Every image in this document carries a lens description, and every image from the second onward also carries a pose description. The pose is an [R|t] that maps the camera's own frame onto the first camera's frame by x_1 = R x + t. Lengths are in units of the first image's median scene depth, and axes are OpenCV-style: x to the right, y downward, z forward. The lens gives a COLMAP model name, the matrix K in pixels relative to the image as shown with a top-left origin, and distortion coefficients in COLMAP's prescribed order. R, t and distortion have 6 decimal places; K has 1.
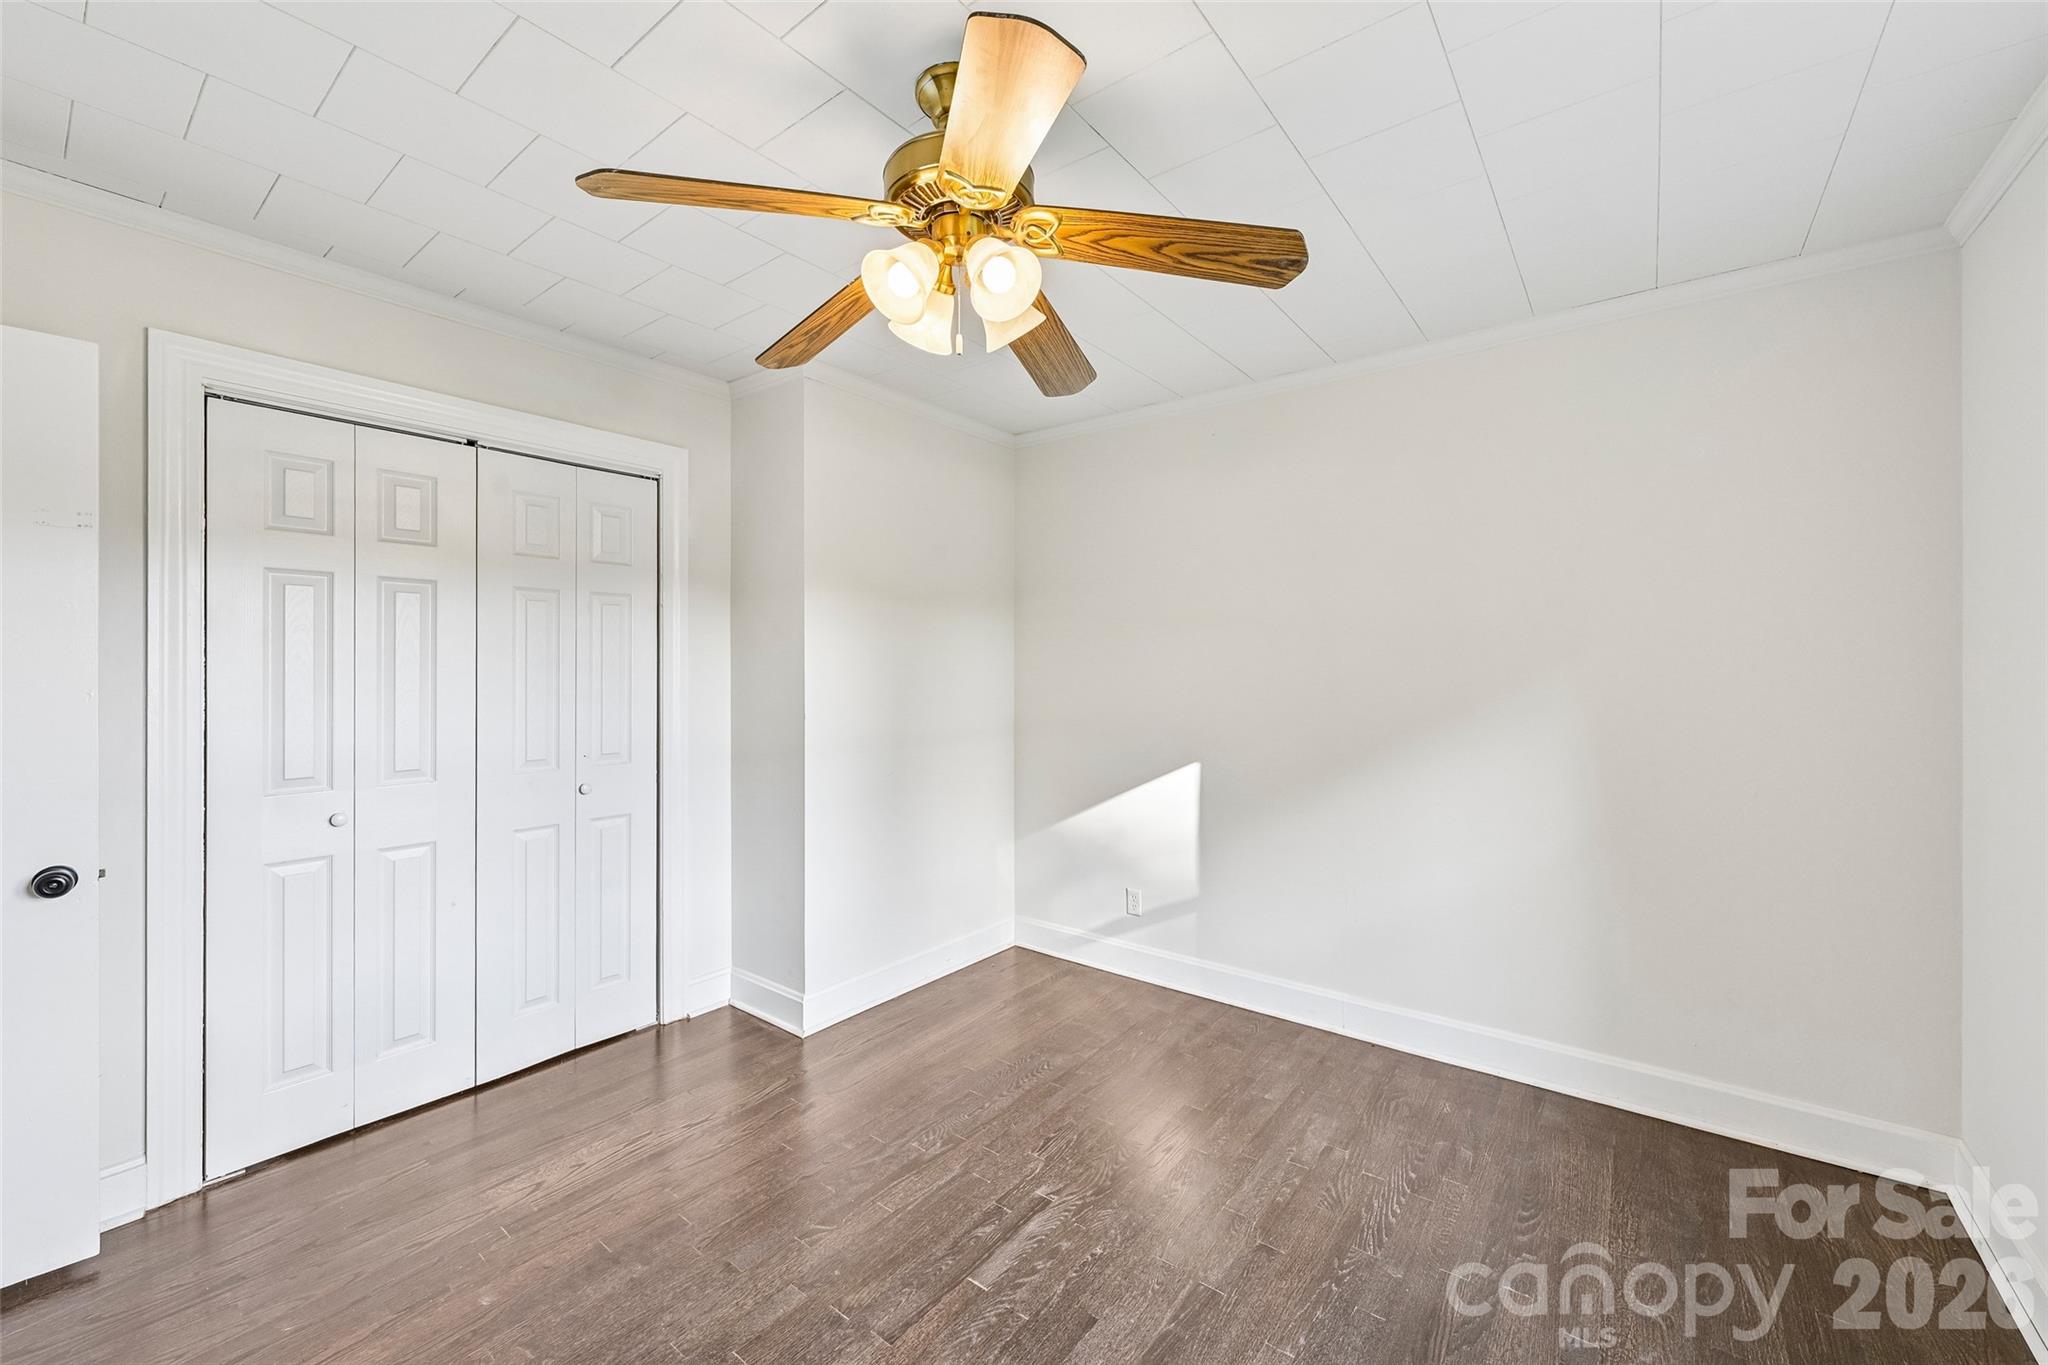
lens RADIAL K [[813.5, 0, 1015.4], [0, 813.5, 669.7], [0, 0, 1]] dist [-0.000022, 0.000122]
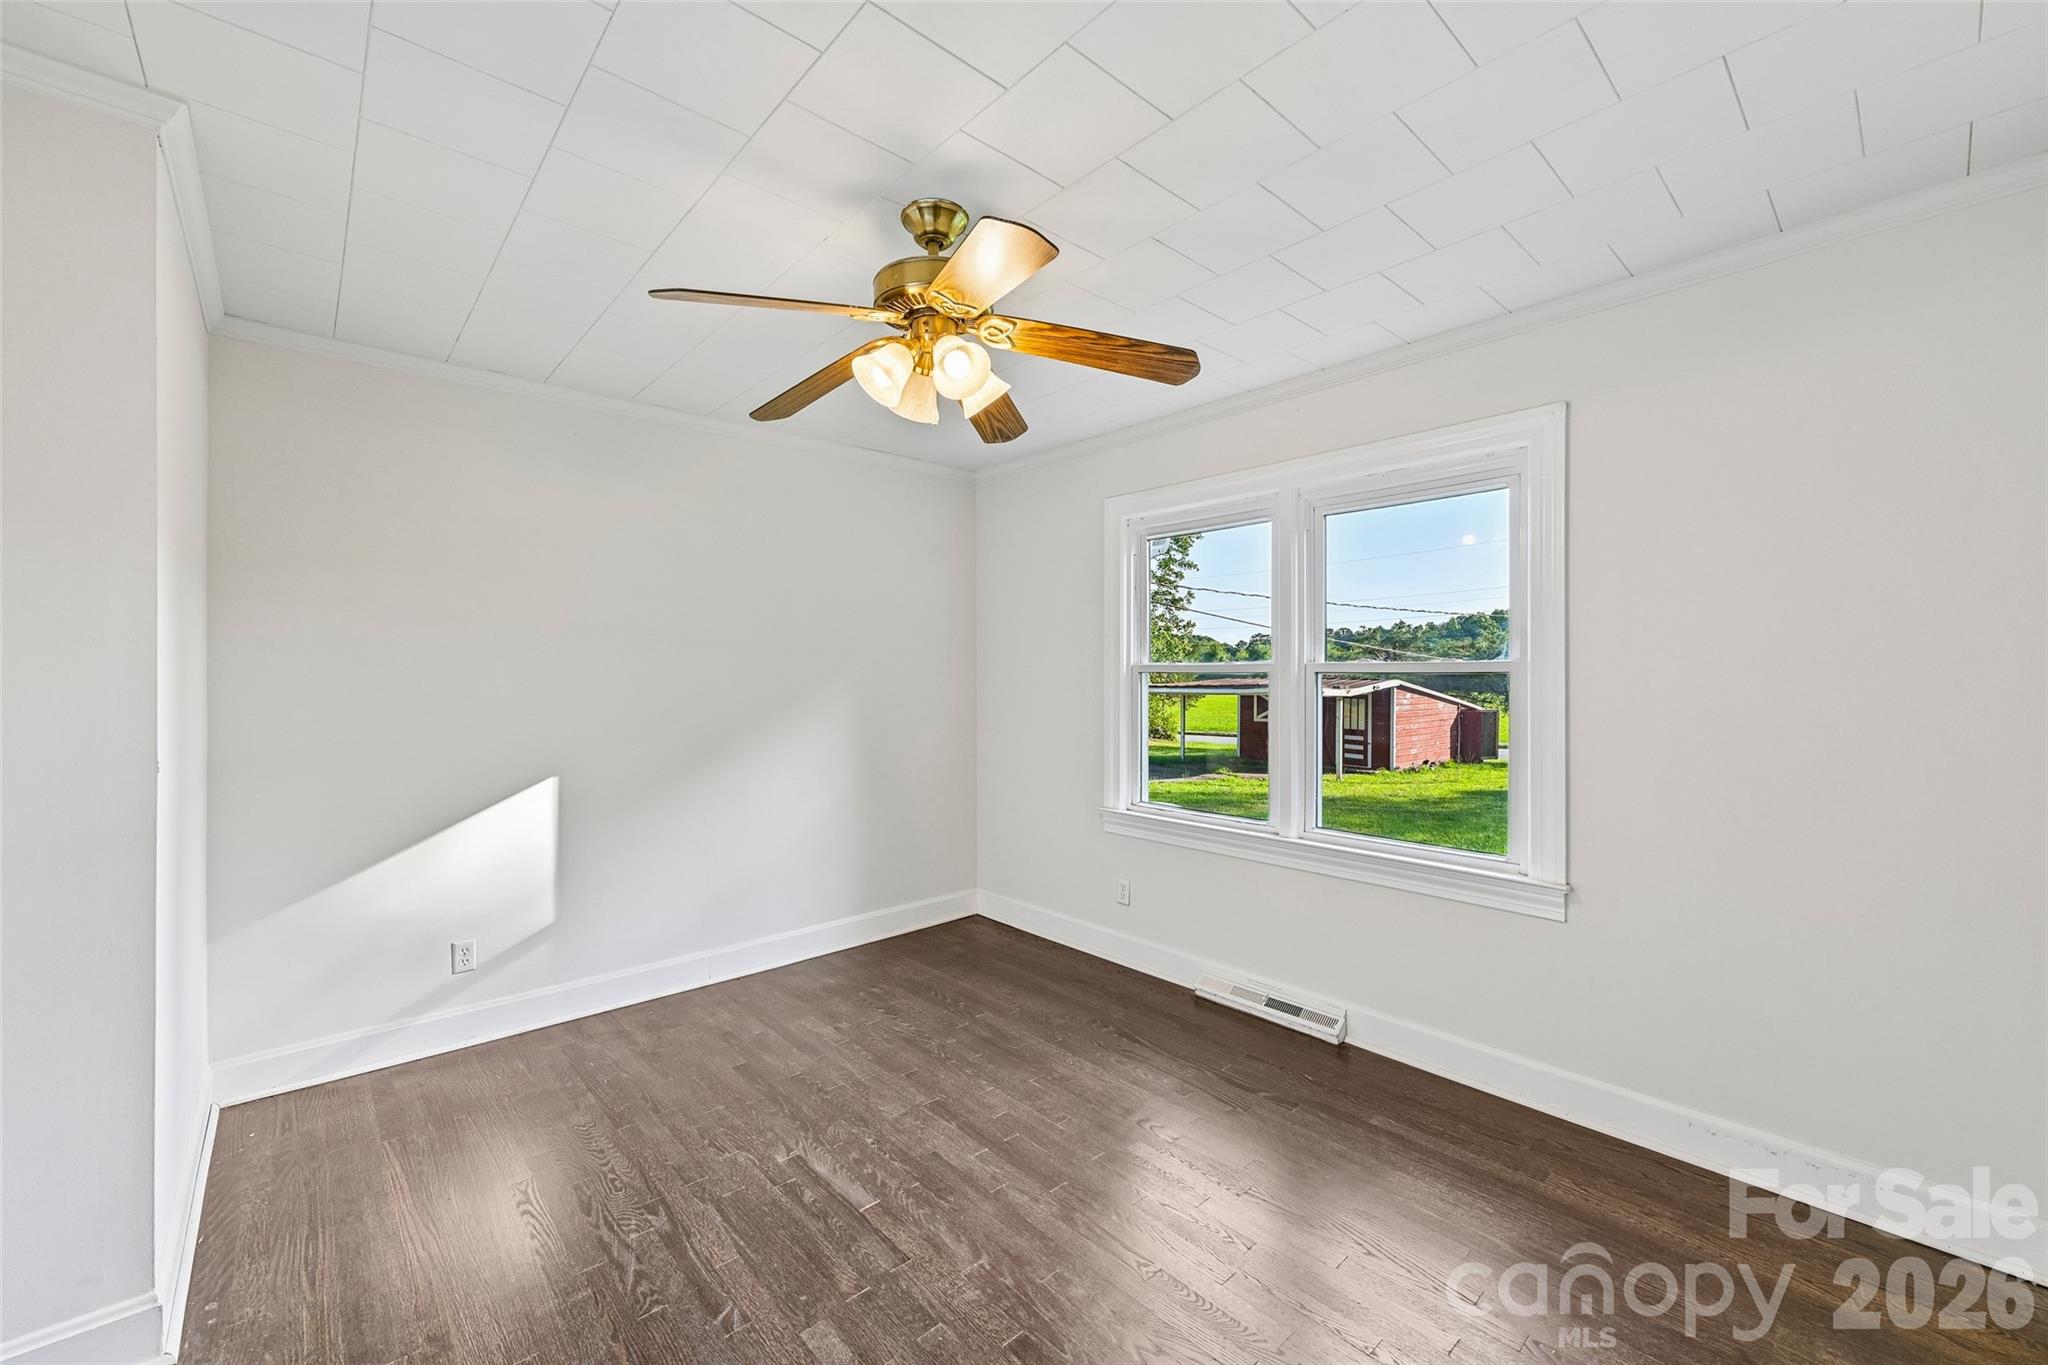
lens RADIAL K [[813.5, 0, 1015.4], [0, 813.5, 669.7], [0, 0, 1]] dist [-0.000022, 0.000122]
pose [[0.170117, 0.002496, 0.985421, -0.900551], [-0.000607, 0.999997, -0.002428, -0.014275], [-0.985424, -0.000185, 0.170118, 0.453819]]
